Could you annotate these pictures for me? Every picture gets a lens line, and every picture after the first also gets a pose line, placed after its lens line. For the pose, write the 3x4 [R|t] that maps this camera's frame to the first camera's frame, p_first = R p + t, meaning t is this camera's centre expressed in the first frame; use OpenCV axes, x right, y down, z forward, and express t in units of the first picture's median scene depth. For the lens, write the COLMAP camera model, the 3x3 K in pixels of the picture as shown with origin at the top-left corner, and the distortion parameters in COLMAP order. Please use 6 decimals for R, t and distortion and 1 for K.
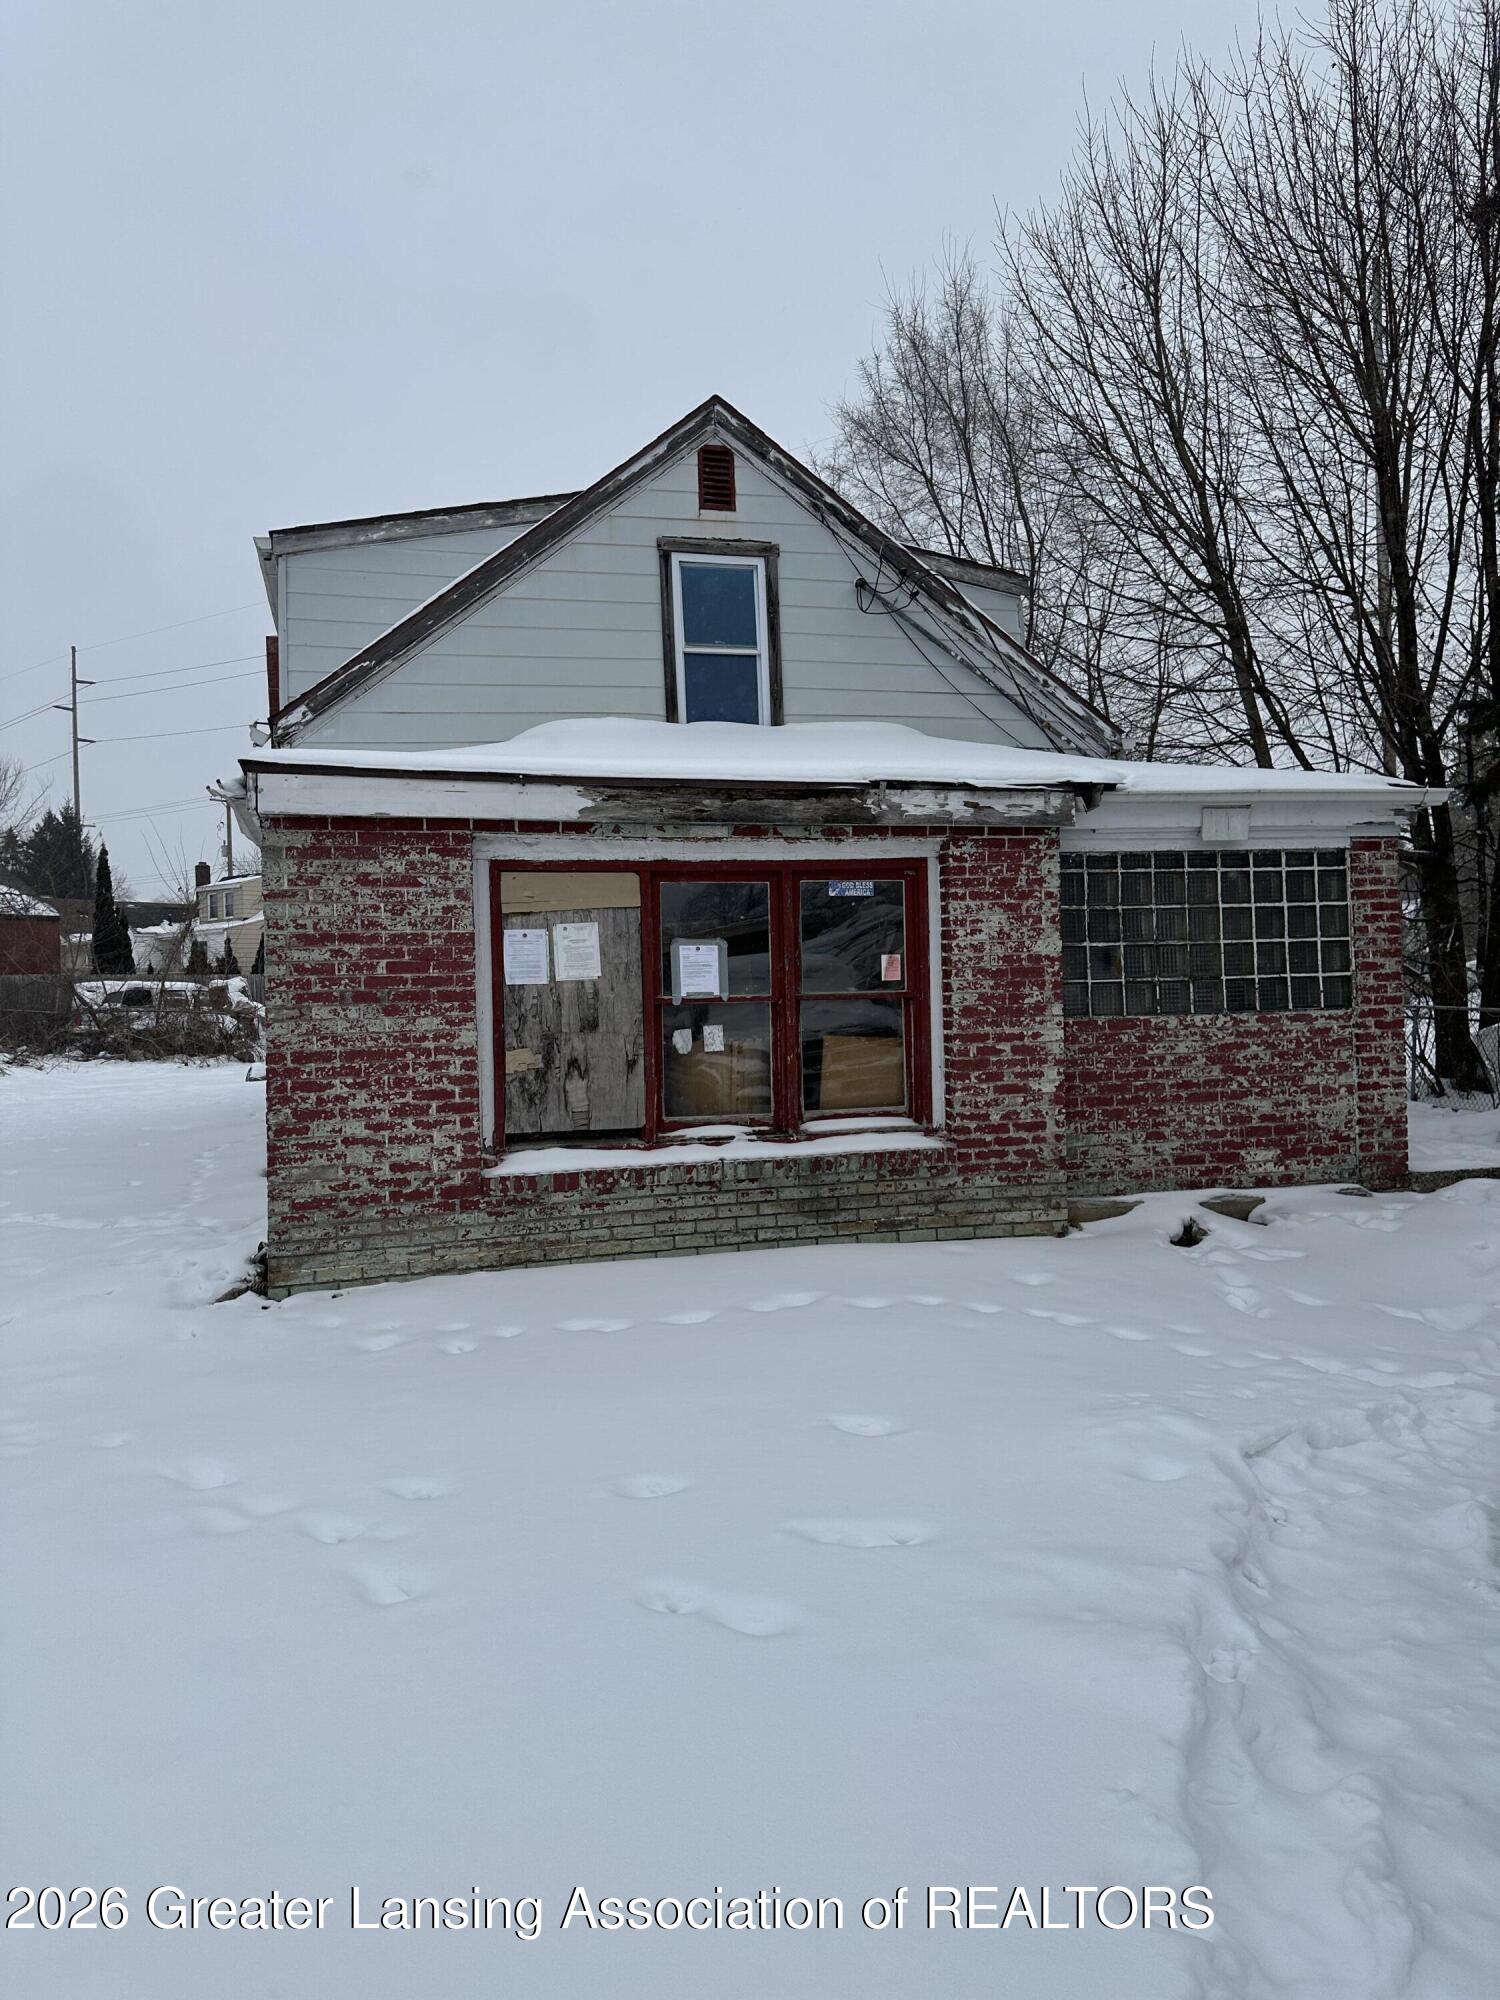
lens RADIAL K [[1409.3, 0, 750.0], [0, 1409.3, 986.3], [0, 0, 1]] dist [0.080995, -0.110358]
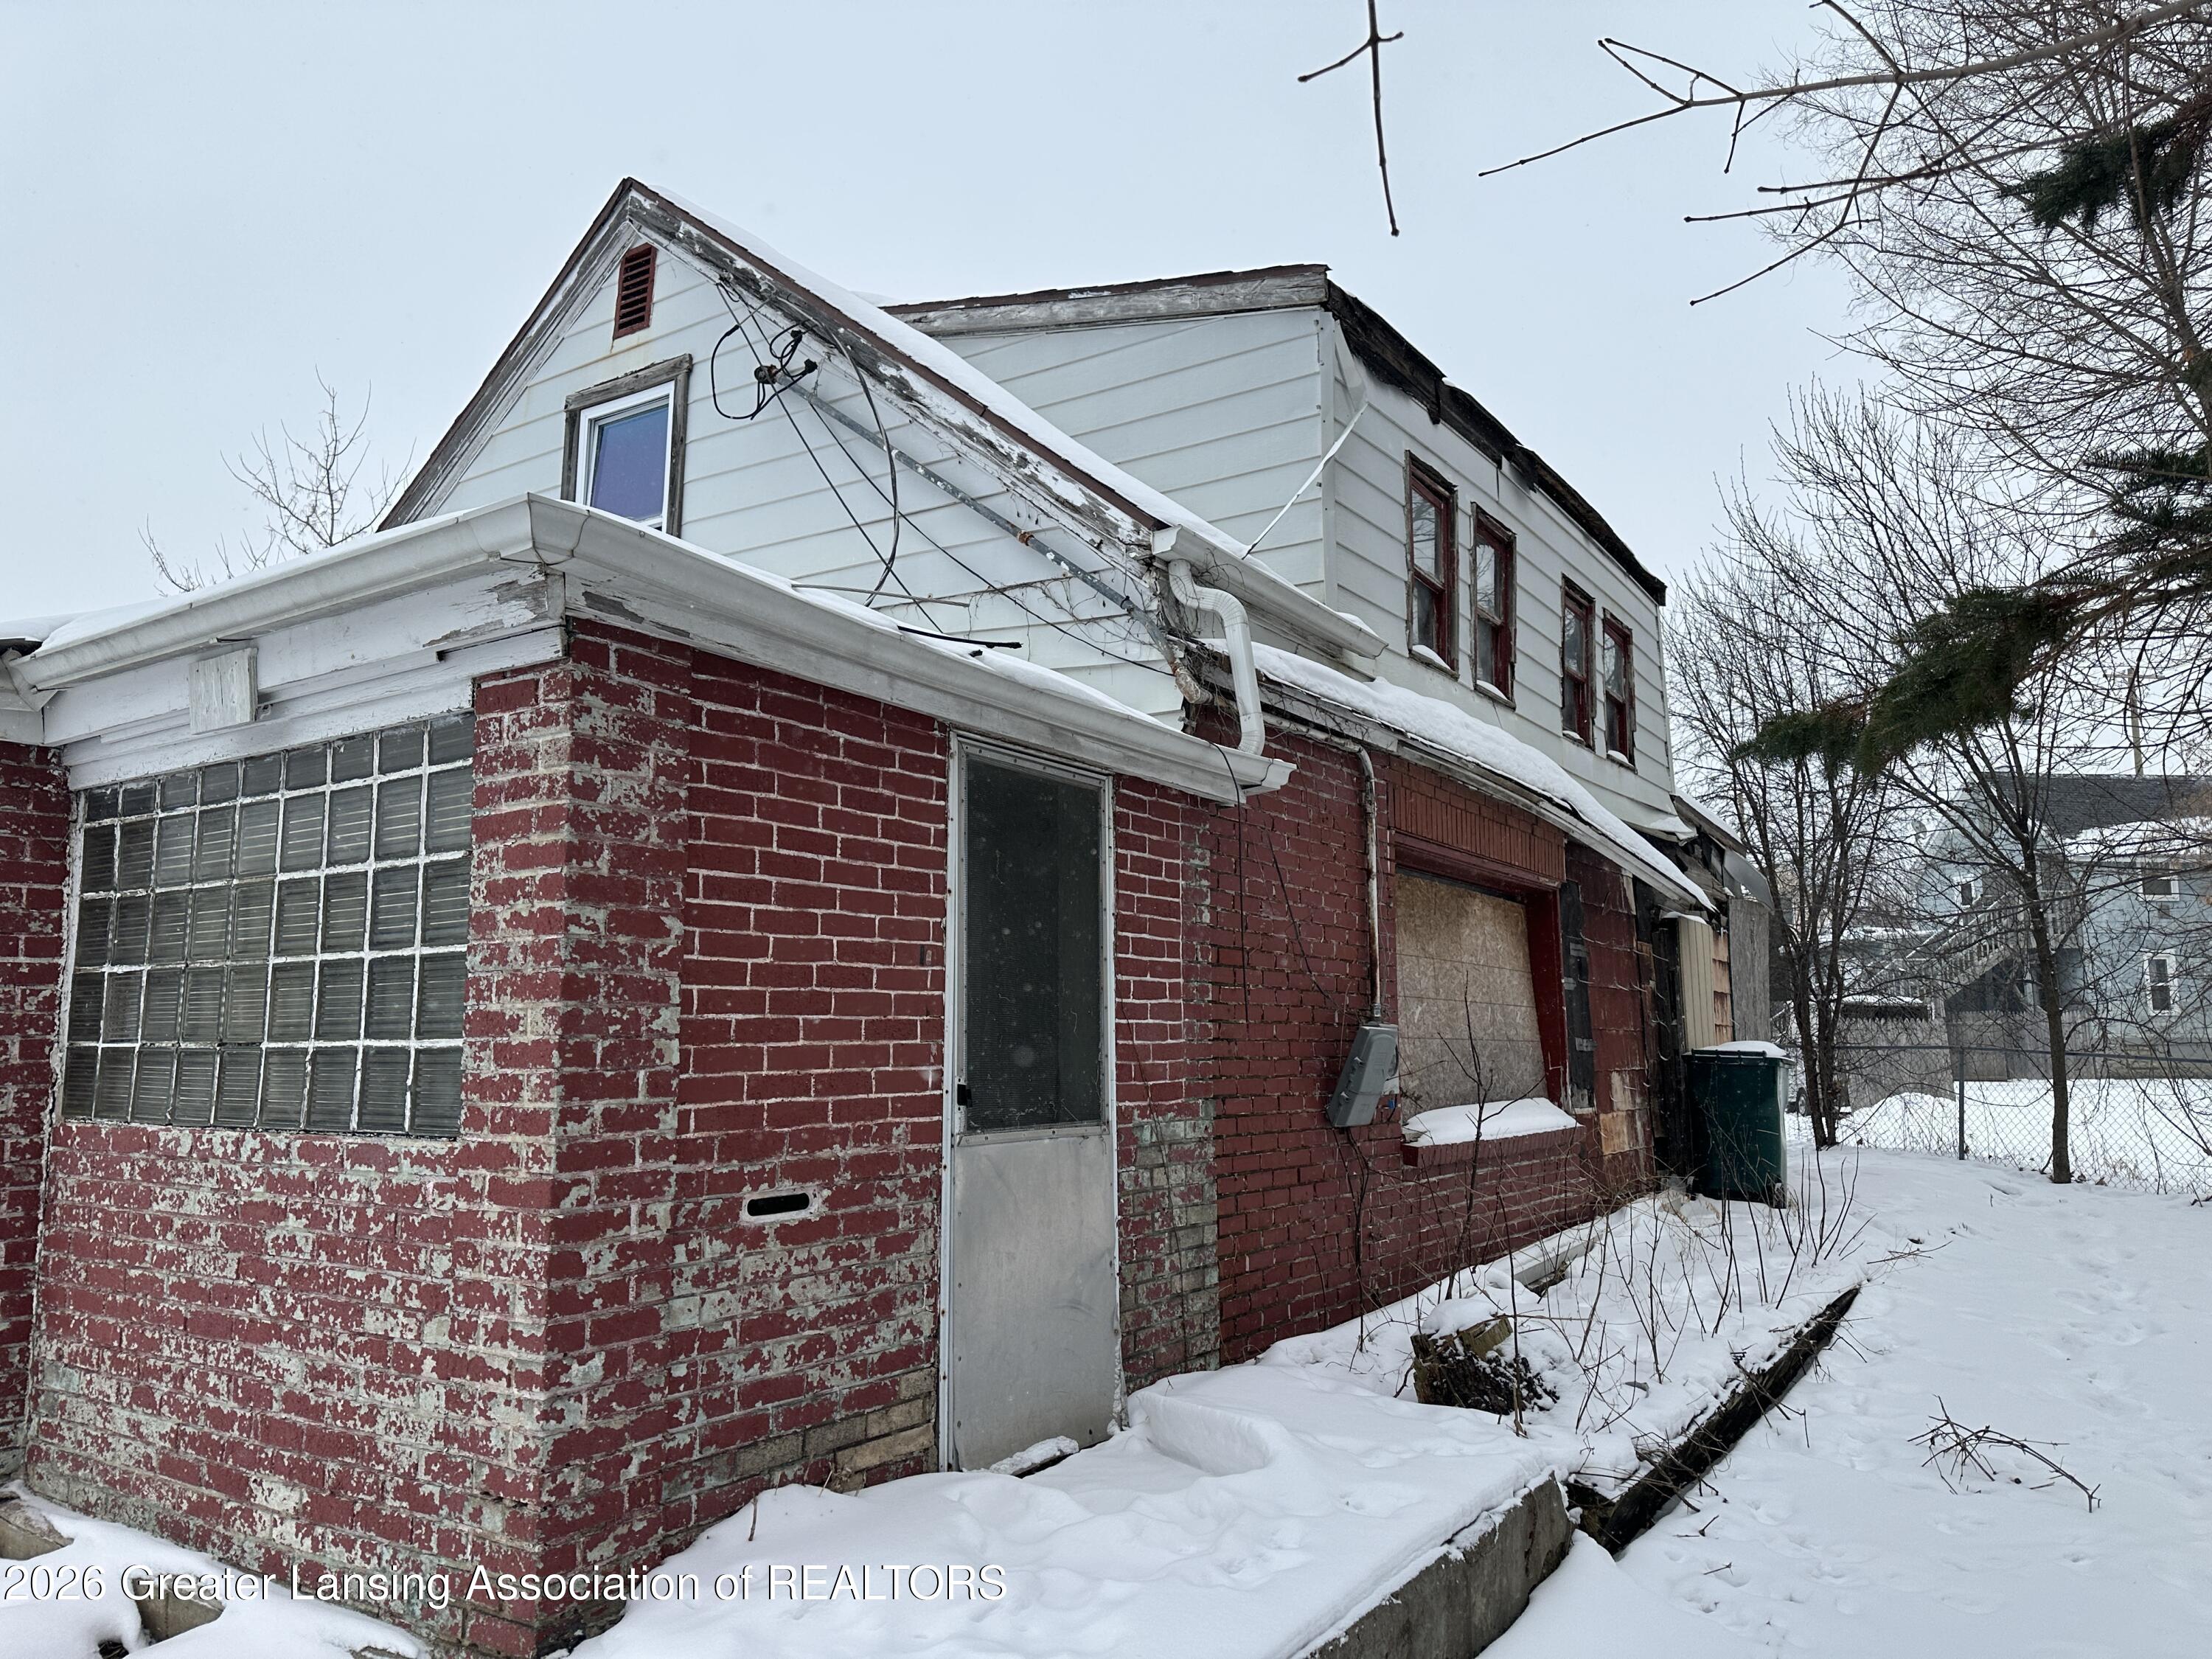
lens RADIAL K [[1559.3, 0, 1083.1], [0, 1559.3, 833.5], [0, 0, 1]] dist [0.066930, -0.103459]
pose [[0.674330, -0.070358, -0.735071, 0.901584], [-0.011689, 0.994309, -0.105894, -0.023259], [0.738337, 0.080000, 0.669670, 0.908972]]
